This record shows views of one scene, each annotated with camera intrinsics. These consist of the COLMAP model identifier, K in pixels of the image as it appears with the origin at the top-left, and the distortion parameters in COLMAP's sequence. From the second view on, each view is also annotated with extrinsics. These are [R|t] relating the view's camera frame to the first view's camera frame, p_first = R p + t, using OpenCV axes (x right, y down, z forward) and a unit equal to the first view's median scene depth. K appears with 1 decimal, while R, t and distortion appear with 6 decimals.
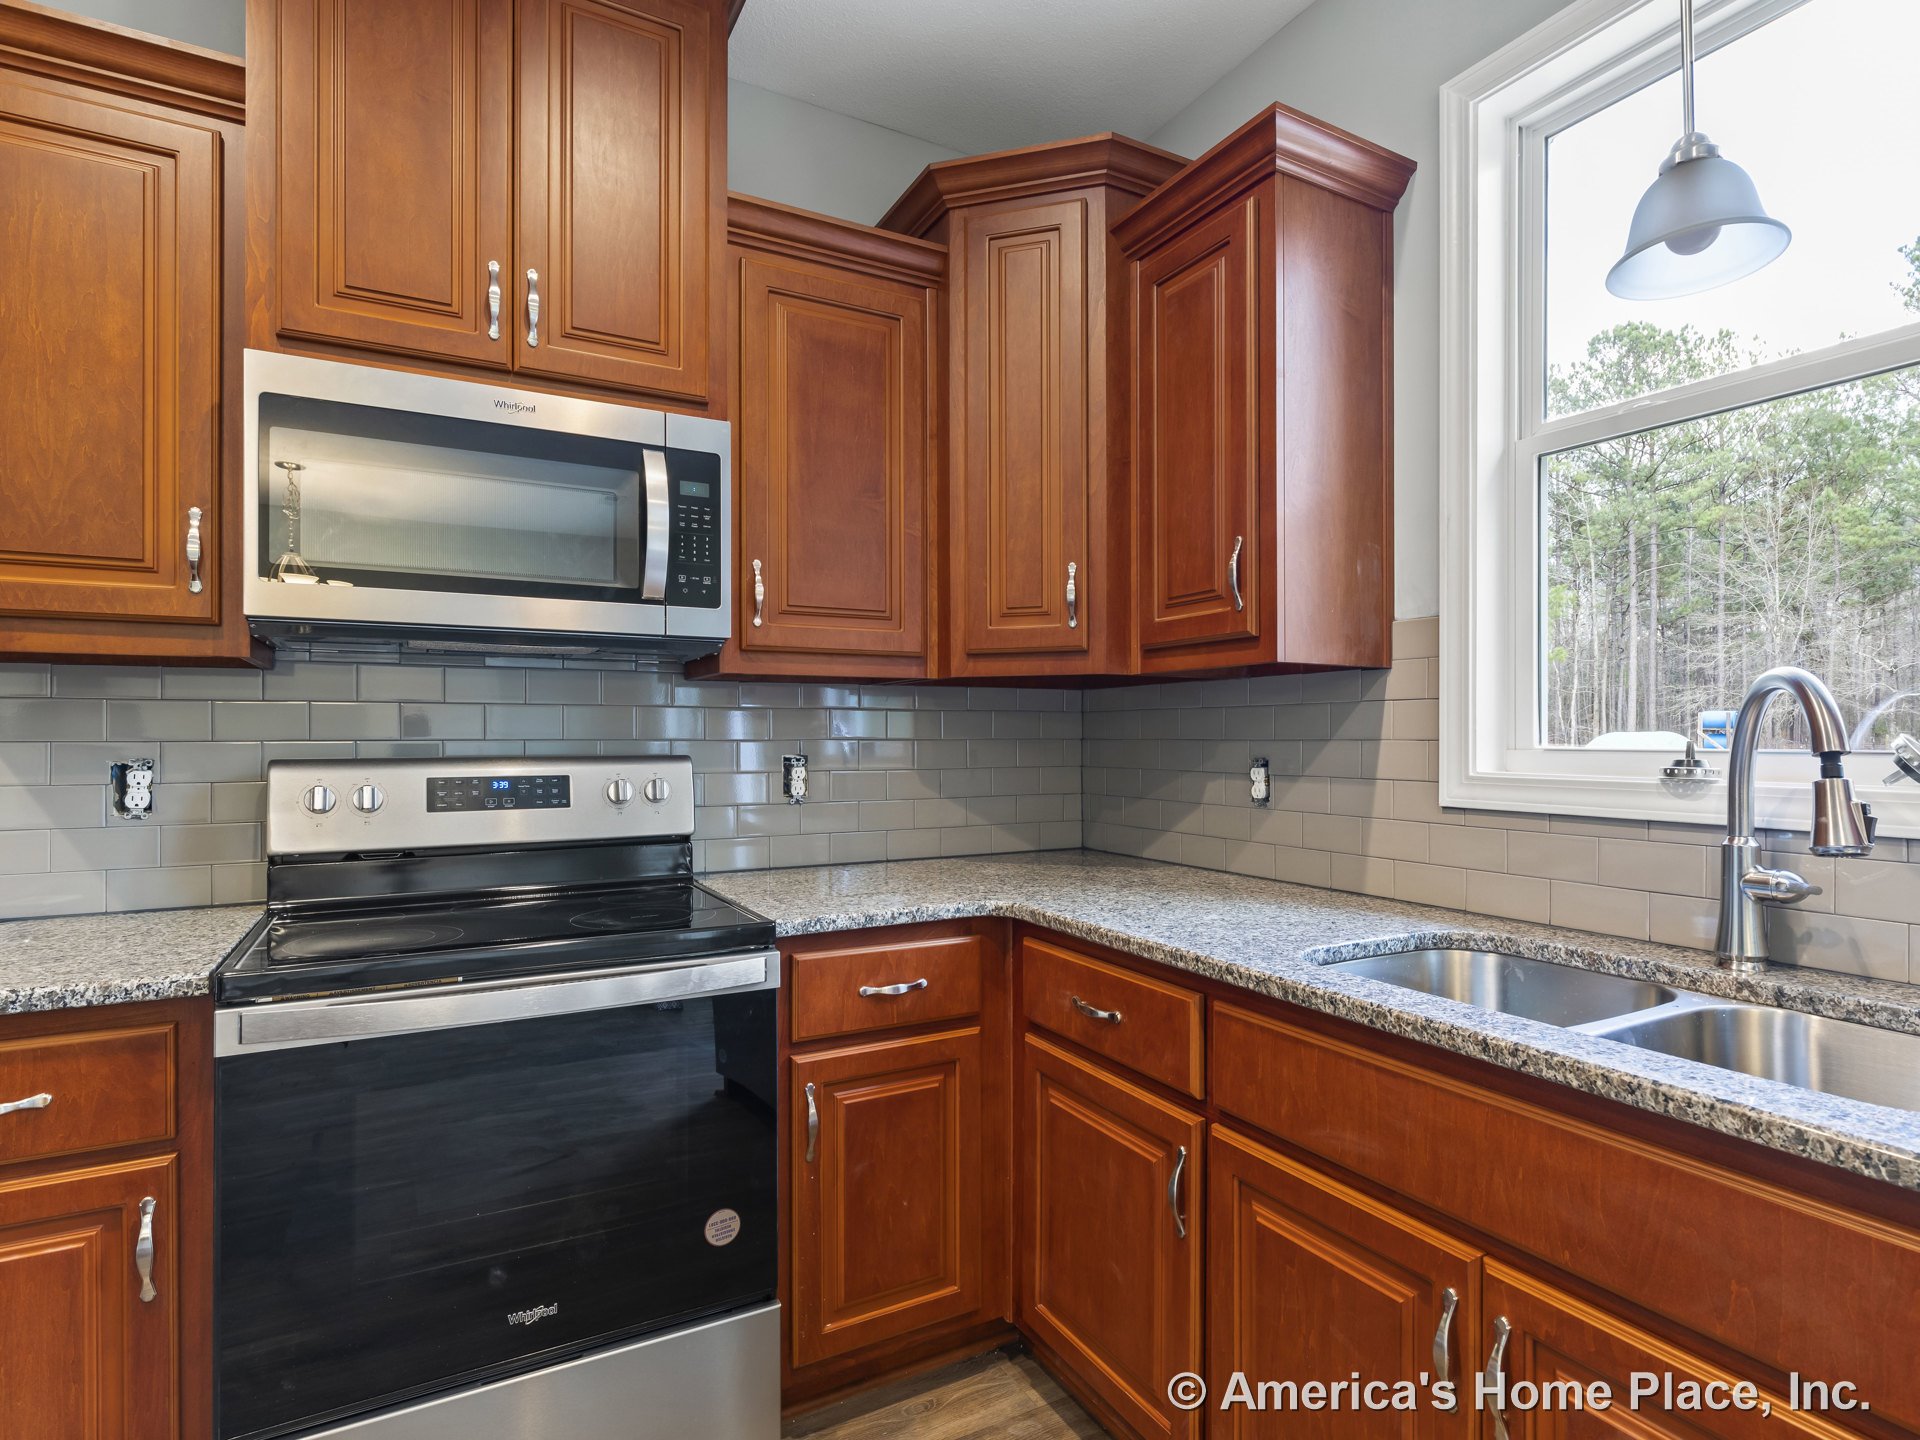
lens RADIAL K [[998.2, 0, 973.0], [0, 998.2, 736.0], [0, 0, 1]] dist [-0.001982, -0.000613]
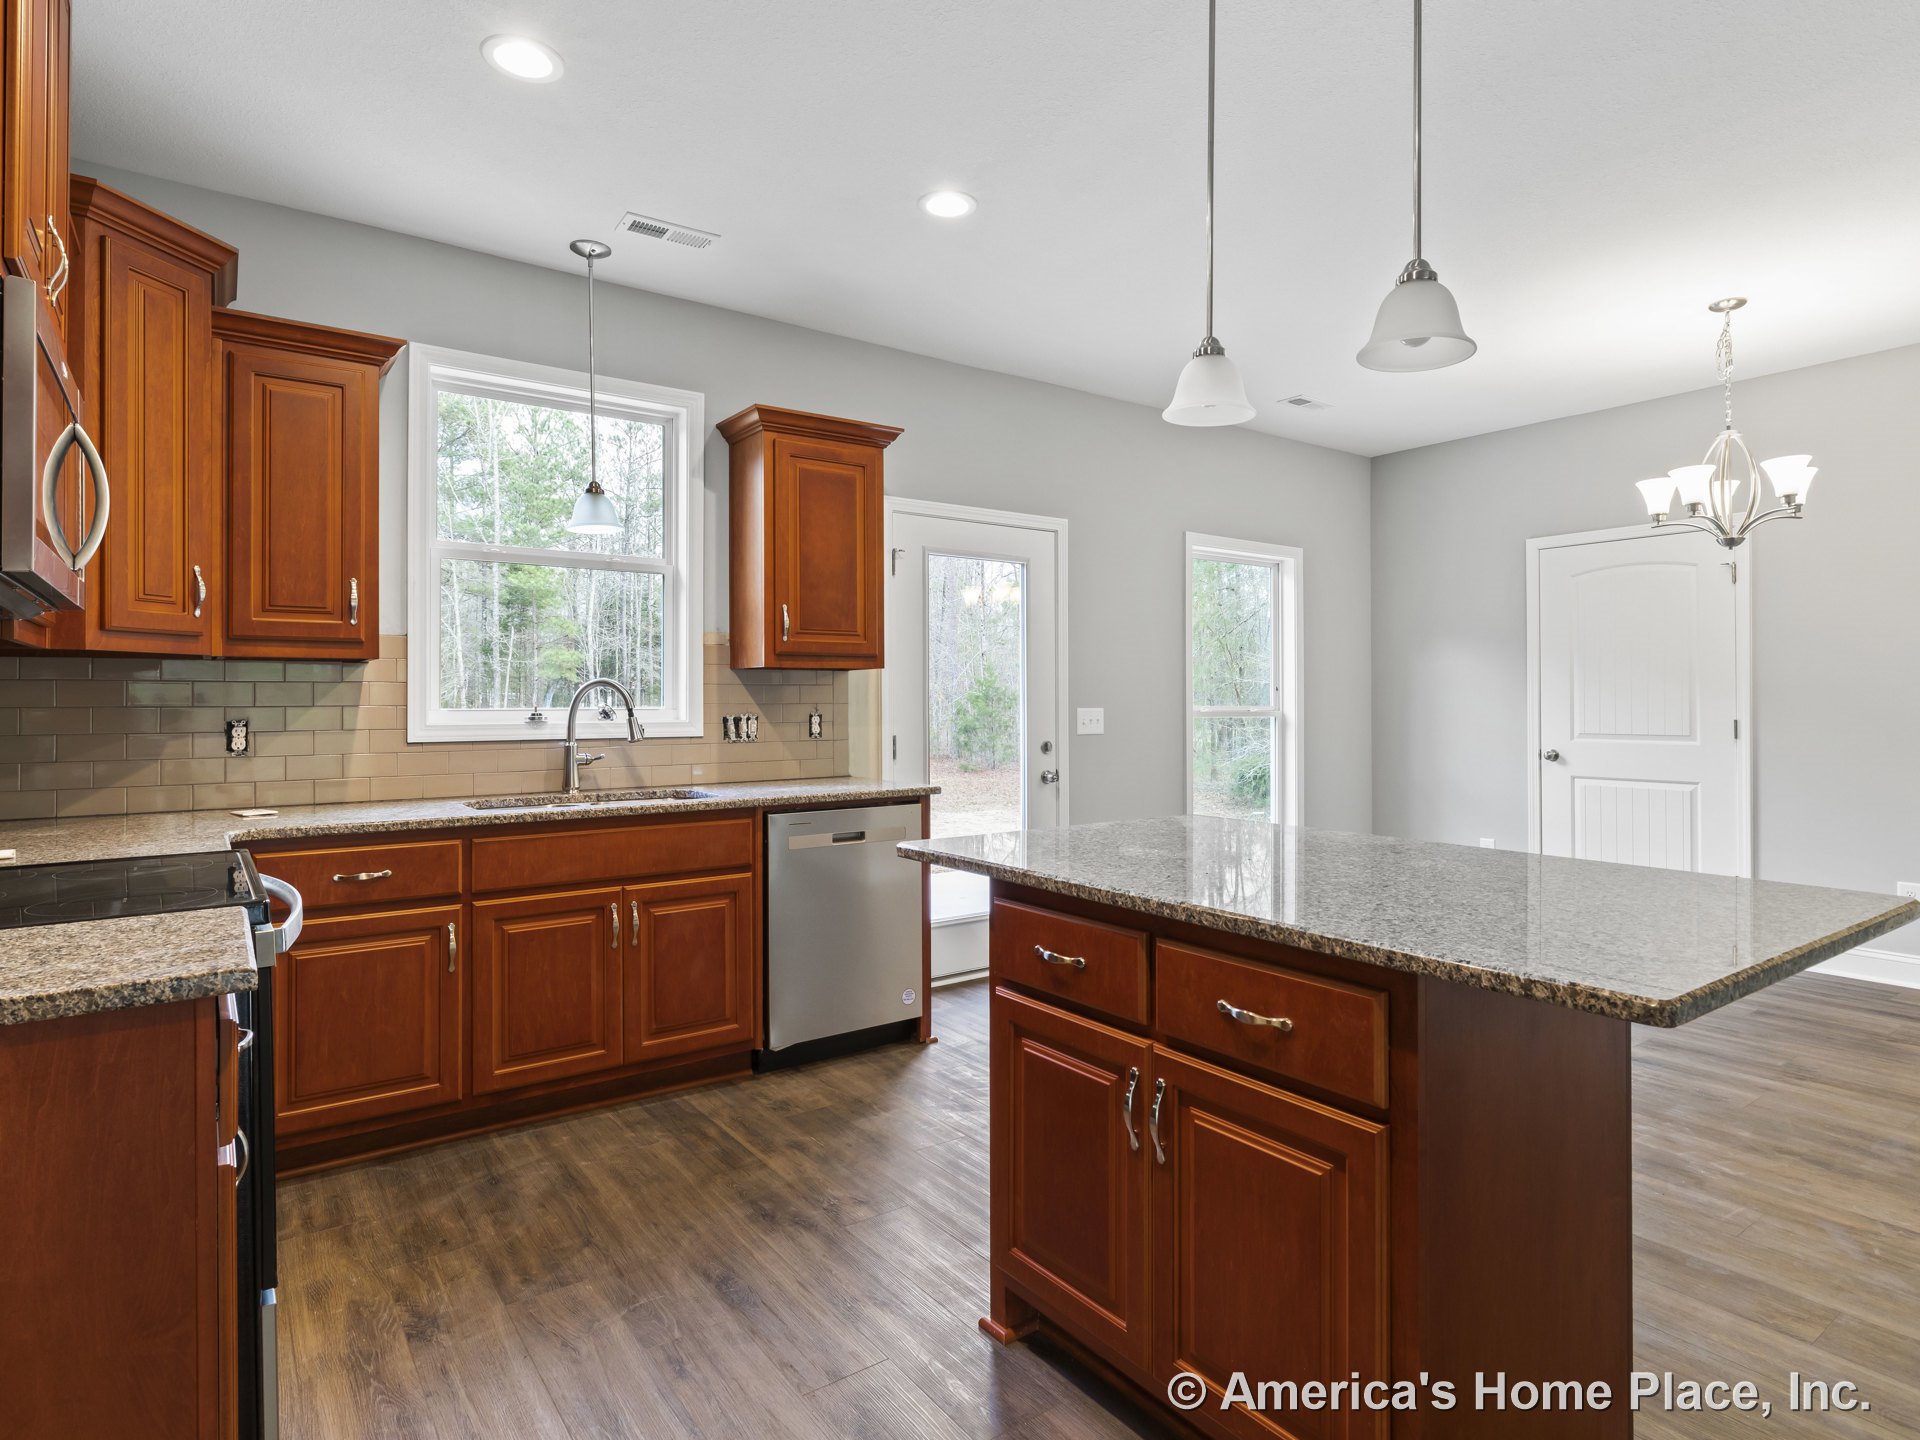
lens RADIAL K [[1058.6, 0, 975.8], [0, 1058.6, 694.9], [0, 0, 1]] dist [-0.001514, 0.000236]
pose [[-0.124023, 0.006826, 0.992256, -1.484457], [0.001234, 0.999977, -0.006724, -0.000763], [-0.992279, 0.000391, -0.124029, 0.215378]]
